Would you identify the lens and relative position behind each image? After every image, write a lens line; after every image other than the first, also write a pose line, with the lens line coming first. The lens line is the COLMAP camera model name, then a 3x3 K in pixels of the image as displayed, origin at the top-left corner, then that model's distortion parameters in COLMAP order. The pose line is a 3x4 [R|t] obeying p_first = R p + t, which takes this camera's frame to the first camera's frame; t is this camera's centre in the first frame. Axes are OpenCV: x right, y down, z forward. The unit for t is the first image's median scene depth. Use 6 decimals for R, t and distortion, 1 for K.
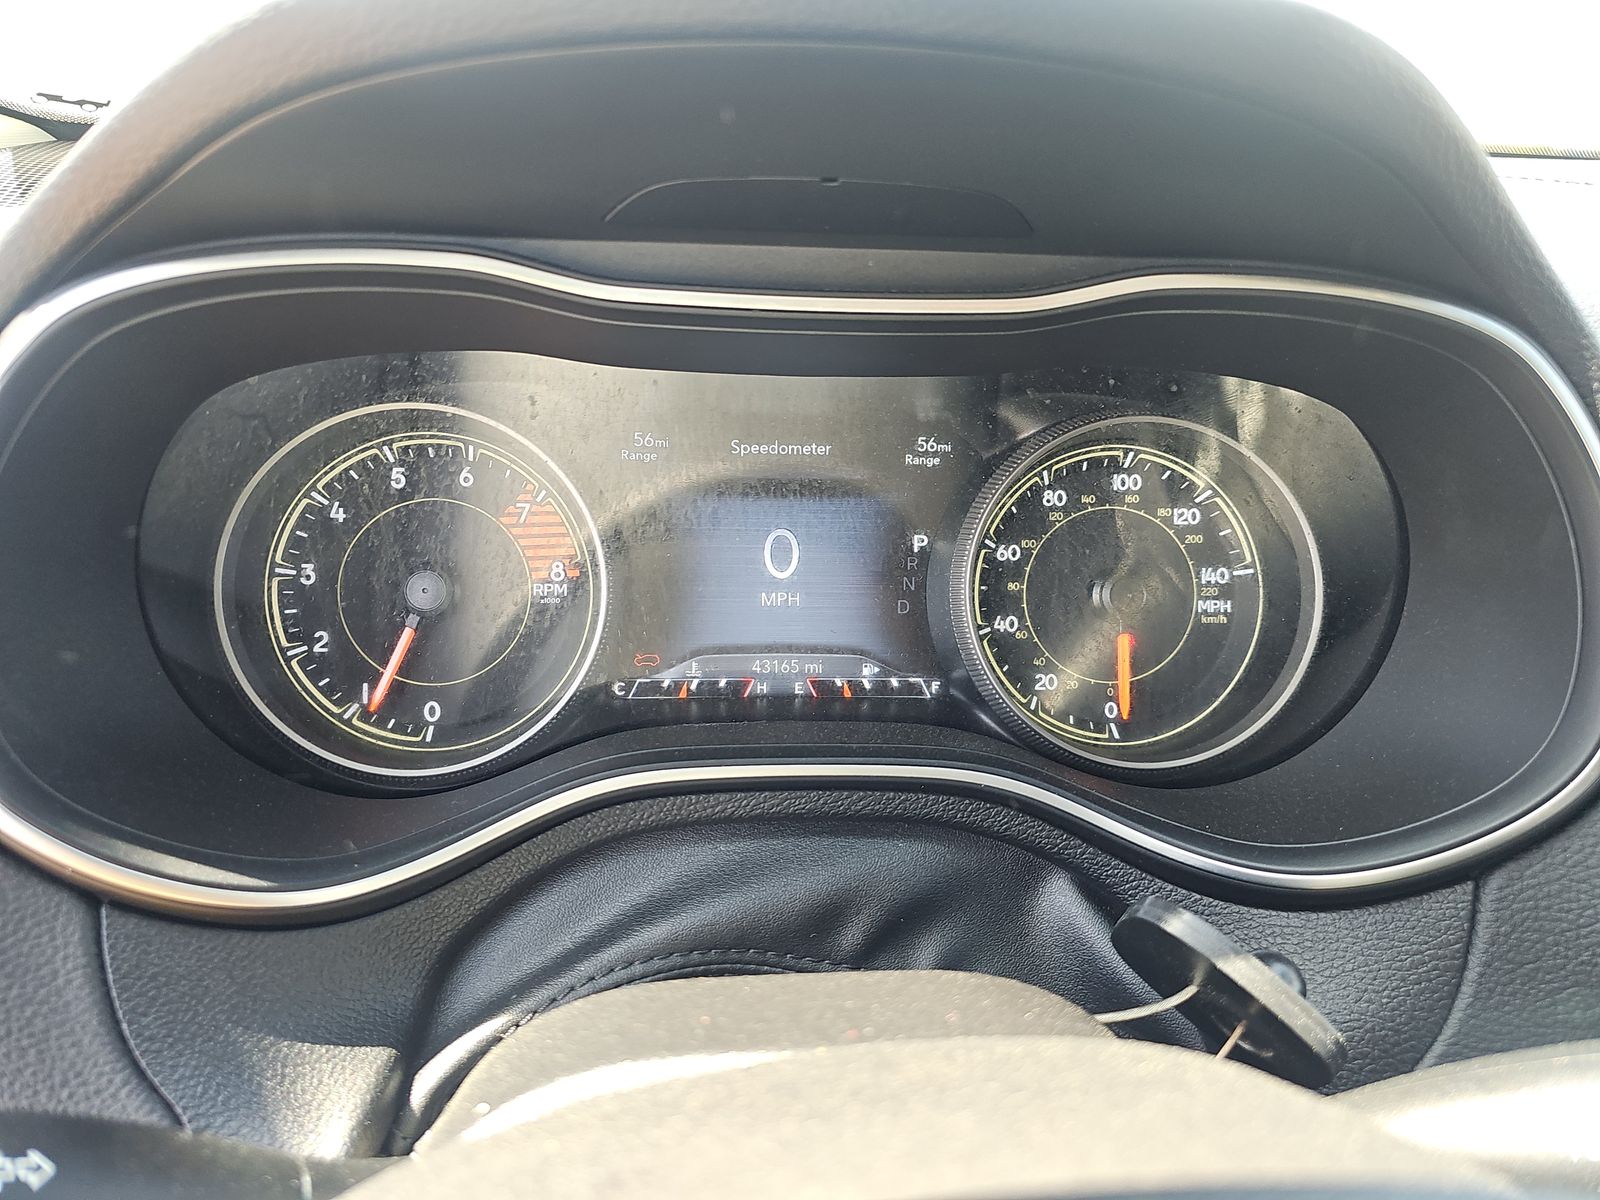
lens RADIAL K [[1079.1, 0, 804.5], [0, 1079.1, 598.3], [0, 0, 1]] dist [0.005460, -0.030526]
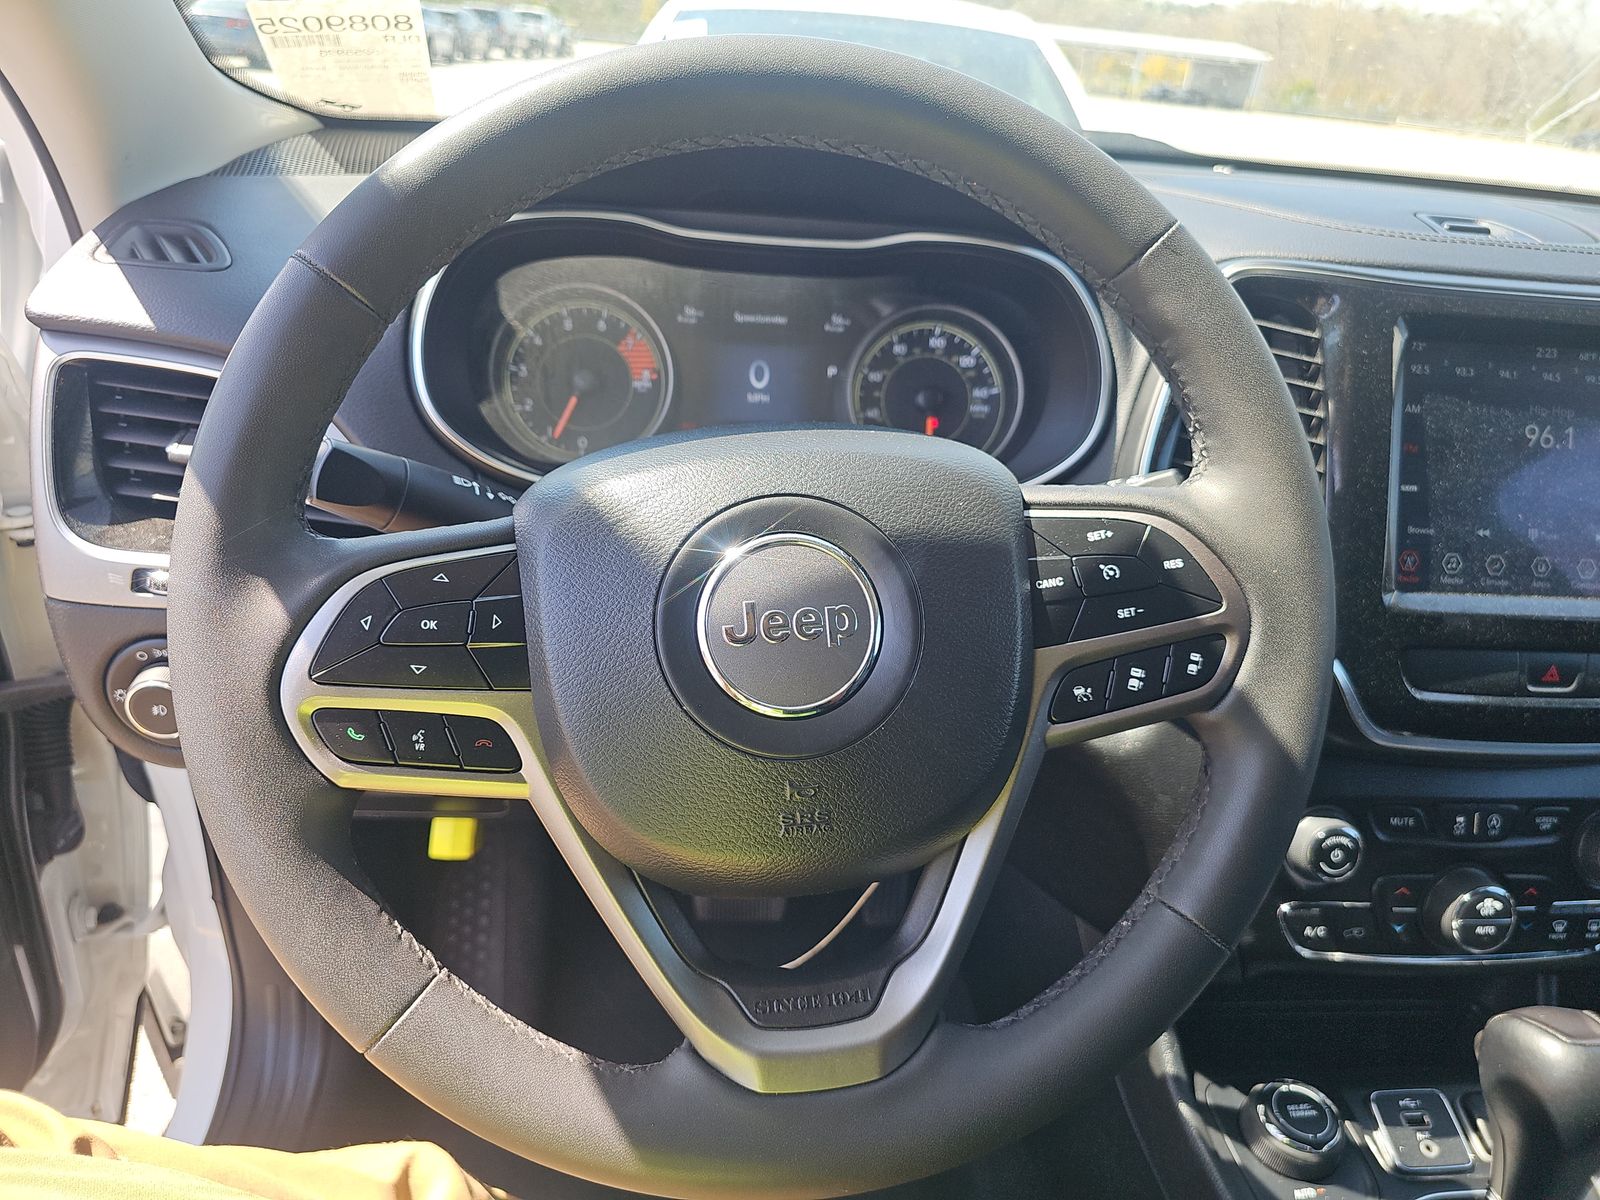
lens RADIAL K [[1079.1, 0, 790.8], [0, 1079.1, 600.4], [0, 0, 1]] dist [0.005460, -0.030526]
pose [[0.999309, 0.034922, 0.012745, 0.024777], [-0.035428, 0.998492, 0.041933, 0.288355], [-0.011261, -0.042355, 0.999039, -0.978255]]
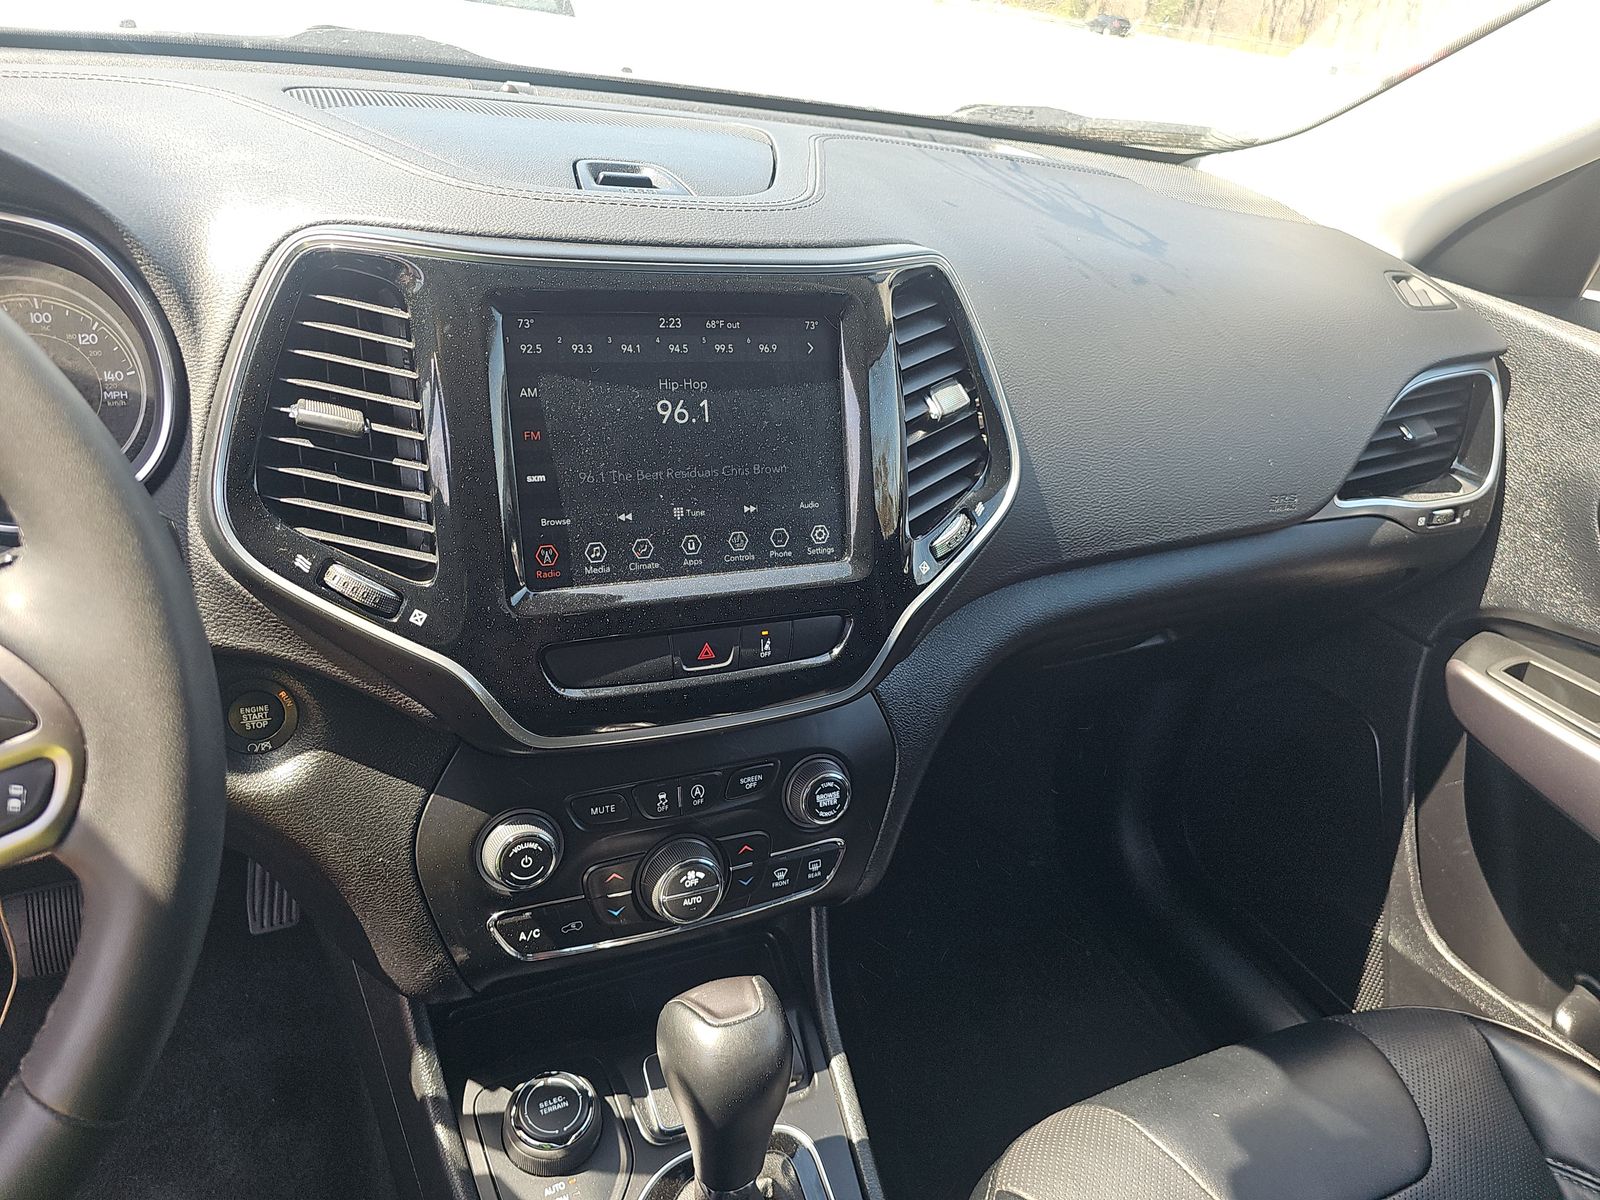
lens RADIAL K [[1079.1, 0, 797.5], [0, 1079.1, 597.3], [0, 0, 1]] dist [0.005460, -0.030526]
pose [[0.931147, -0.089322, 0.353535, 0.747028], [0.041058, 0.989051, 0.141749, 0.122856], [-0.362325, -0.117473, 0.924619, -0.920227]]
